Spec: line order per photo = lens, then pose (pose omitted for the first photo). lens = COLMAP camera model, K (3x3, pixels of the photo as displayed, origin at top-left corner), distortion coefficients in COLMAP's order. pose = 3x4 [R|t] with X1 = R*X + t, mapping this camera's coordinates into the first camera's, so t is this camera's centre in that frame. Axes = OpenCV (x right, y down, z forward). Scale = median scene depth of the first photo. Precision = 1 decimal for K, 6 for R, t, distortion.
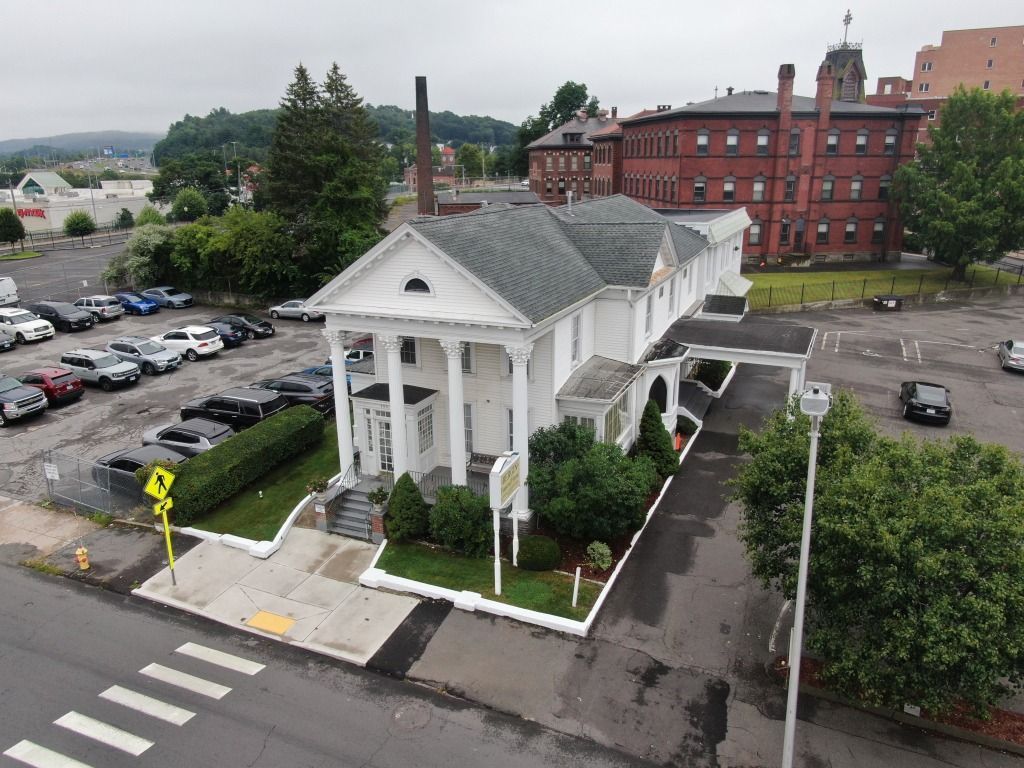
lens RADIAL K [[739.7, 0, 512.0], [0, 739.7, 384.0], [0, 0, 1]] dist [-0.023374, 0.000247]
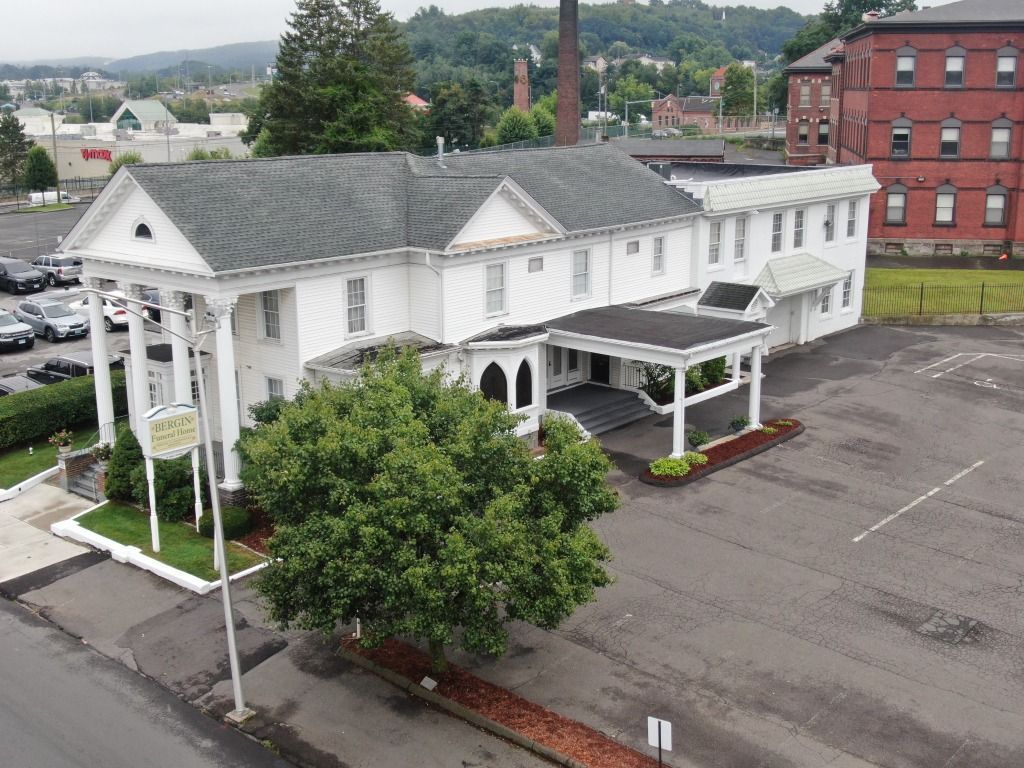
lens RADIAL K [[1213.1, 0, 512.0], [0, 1213.1, 384.0], [0, 0, 1]] dist [0.104329, -0.417472]
pose [[0.953621, 0.073735, -0.291838, 0.348357], [-0.089603, 0.995118, -0.041368, 0.037646], [0.287363, 0.065599, 0.955573, -0.157603]]
